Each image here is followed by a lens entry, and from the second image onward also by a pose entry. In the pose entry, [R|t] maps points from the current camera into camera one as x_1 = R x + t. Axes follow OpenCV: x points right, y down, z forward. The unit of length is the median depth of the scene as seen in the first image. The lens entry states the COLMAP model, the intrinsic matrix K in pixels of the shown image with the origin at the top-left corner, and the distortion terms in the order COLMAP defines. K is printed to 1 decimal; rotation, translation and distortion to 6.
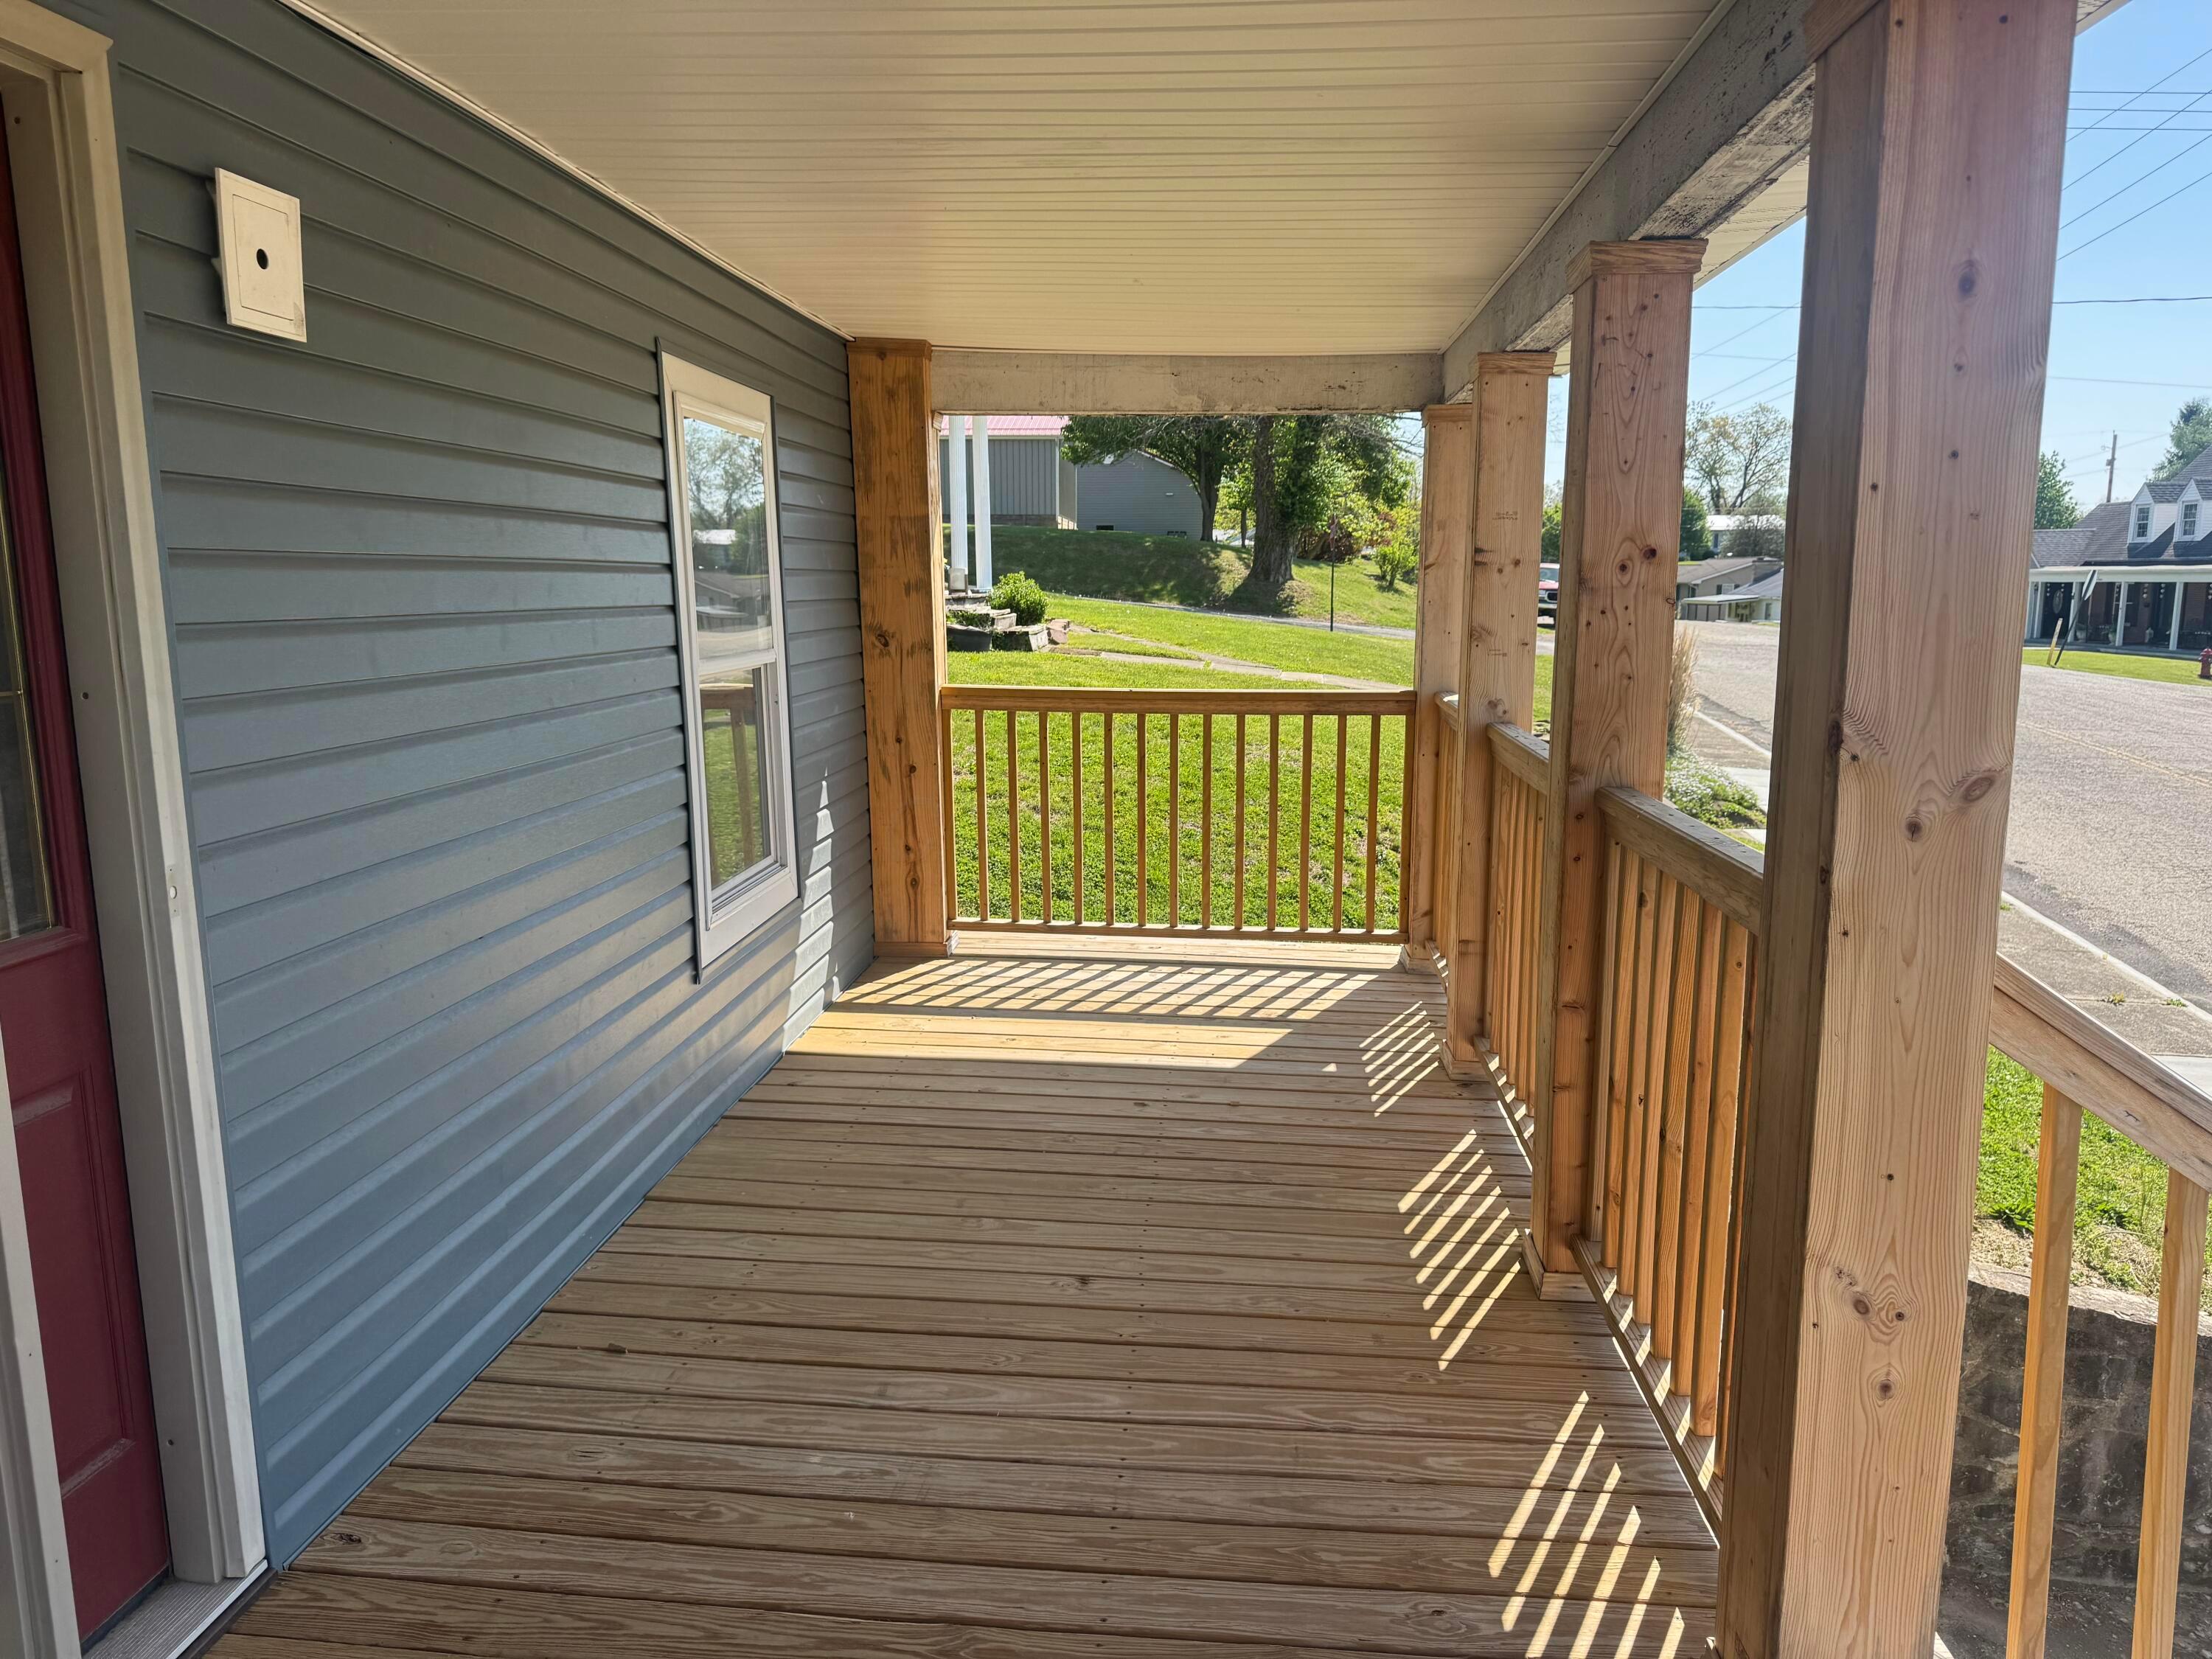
lens RADIAL K [[1538.7, 0, 1109.9], [0, 1538.7, 825.3], [0, 0, 1]] dist [0.034721, -0.038601]
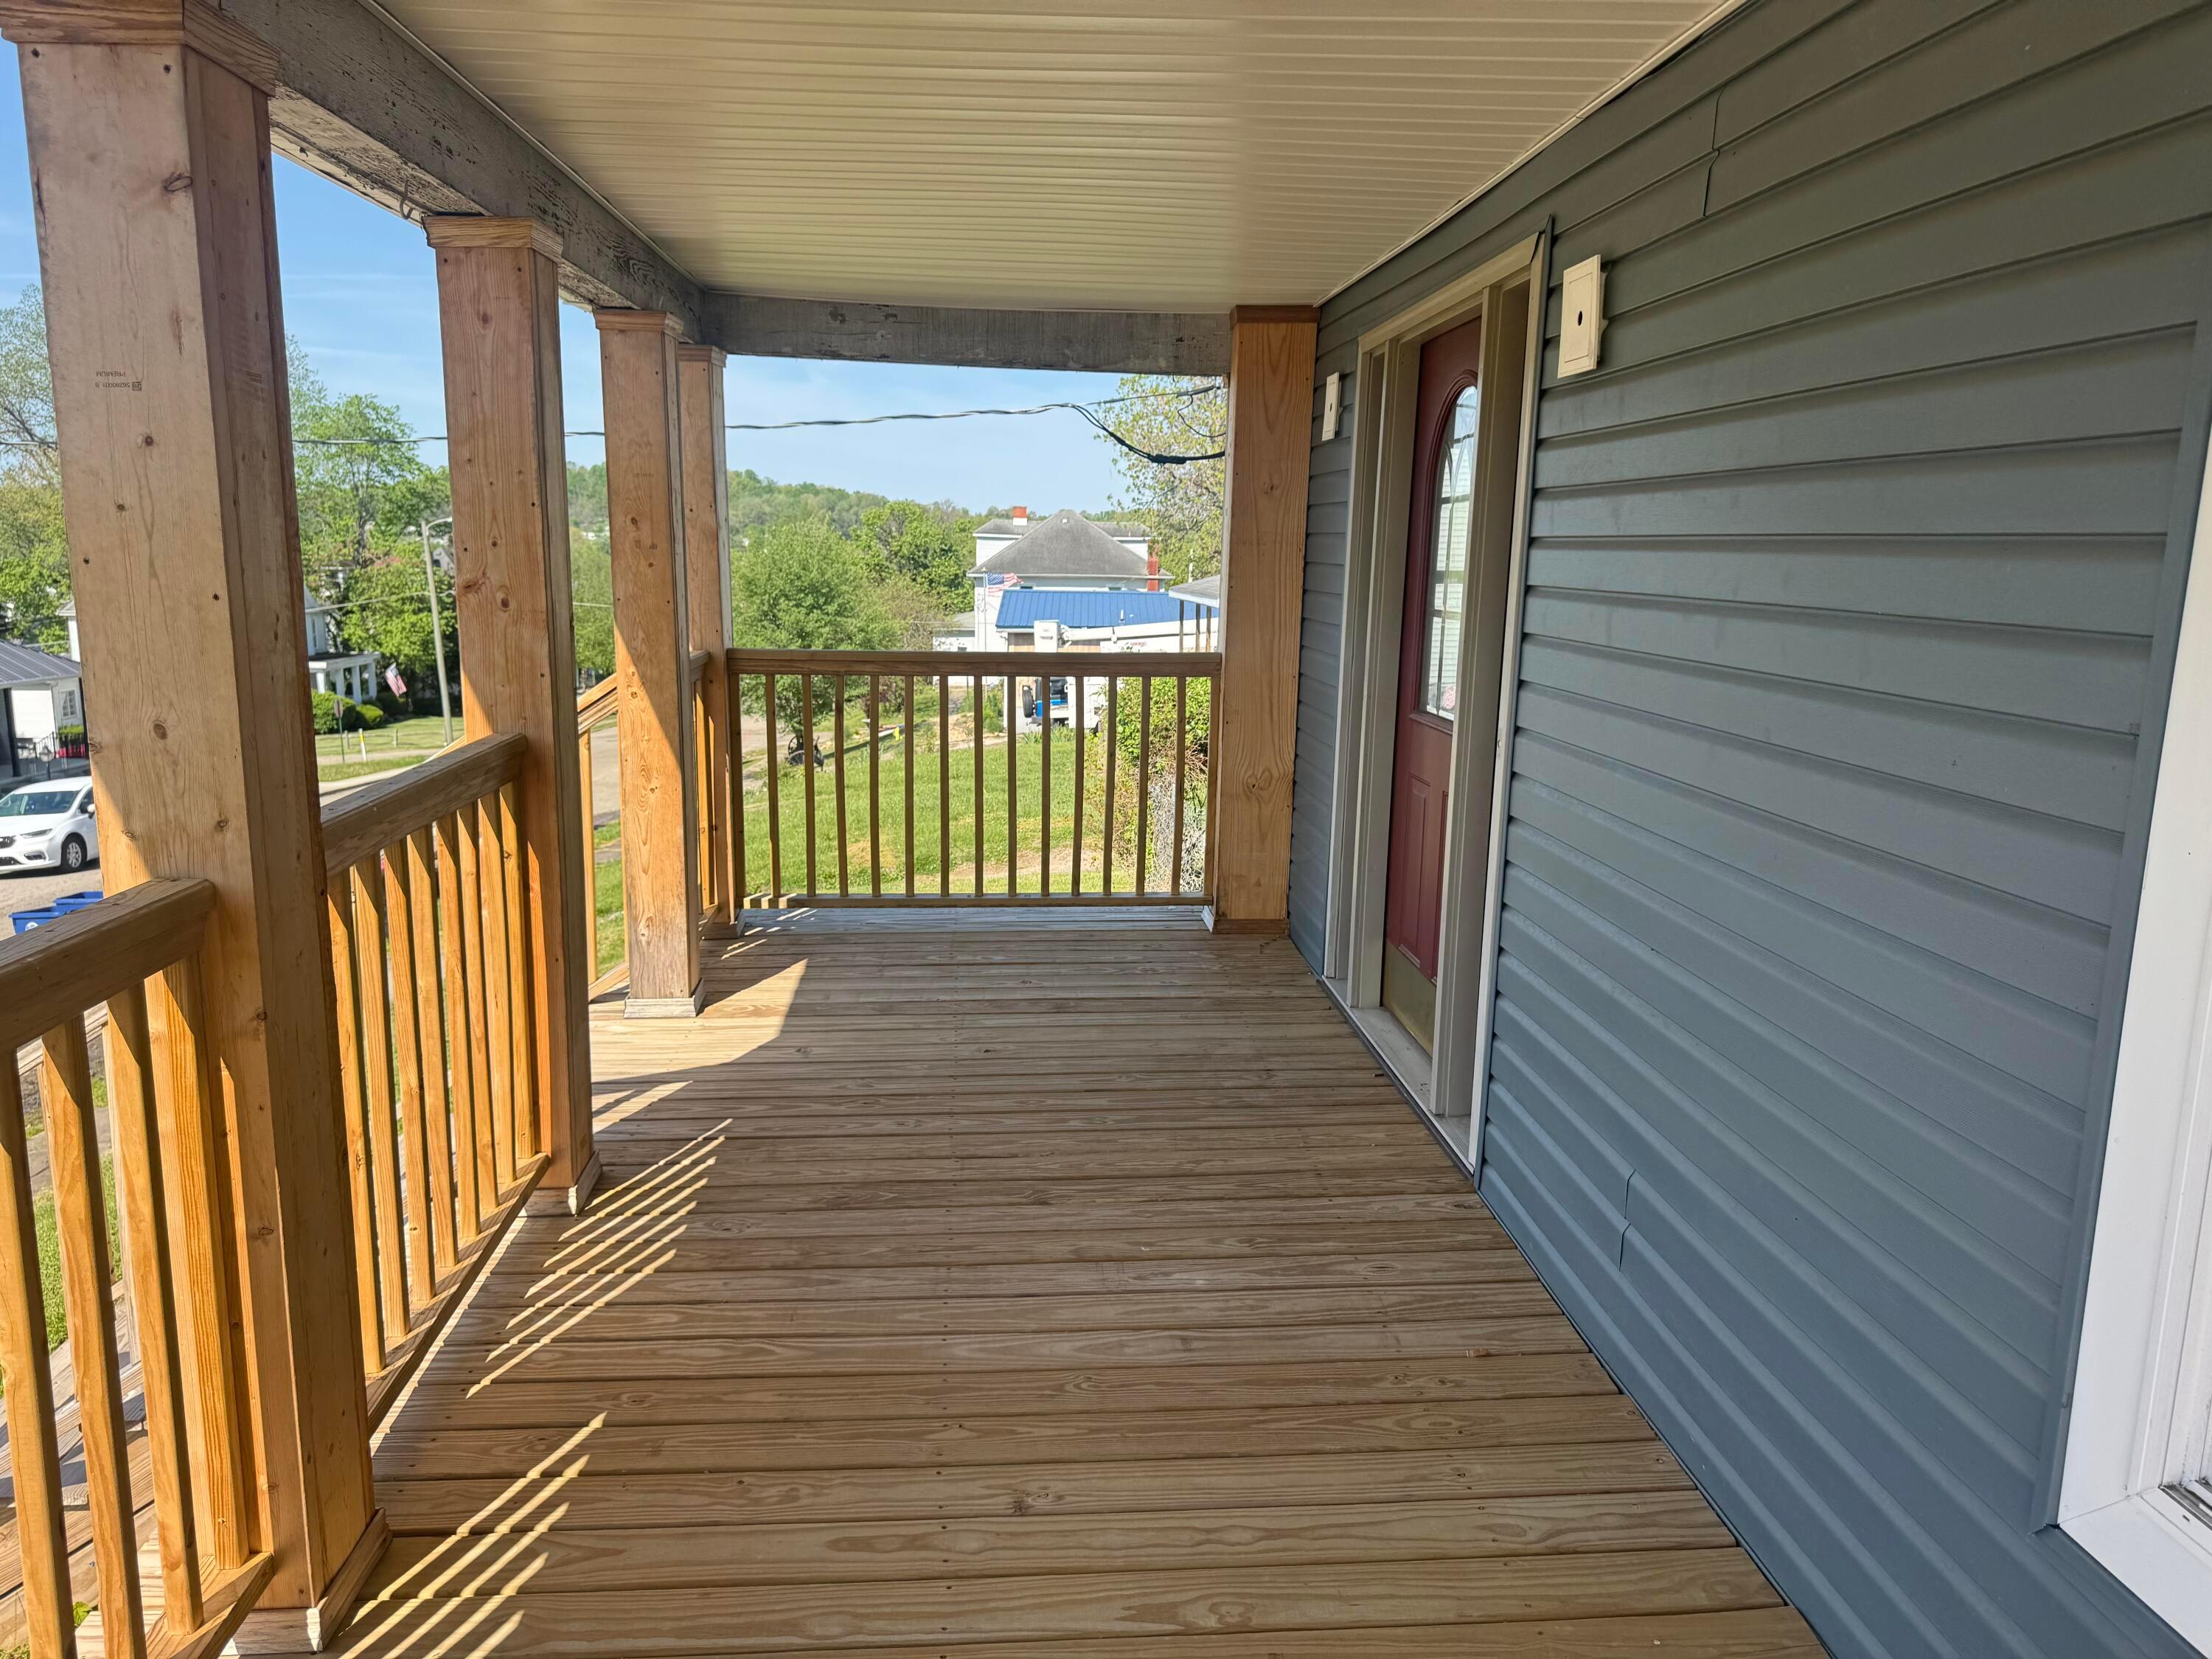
lens RADIAL K [[1538.7, 0, 1100.6], [0, 1538.7, 829.0], [0, 0, 1]] dist [0.034721, -0.038601]
pose [[-0.987124, 0.016423, -0.159113, 0.069802], [-0.039568, 0.938732, 0.342370, -0.319584], [0.154987, 0.344257, -0.925995, 1.906391]]
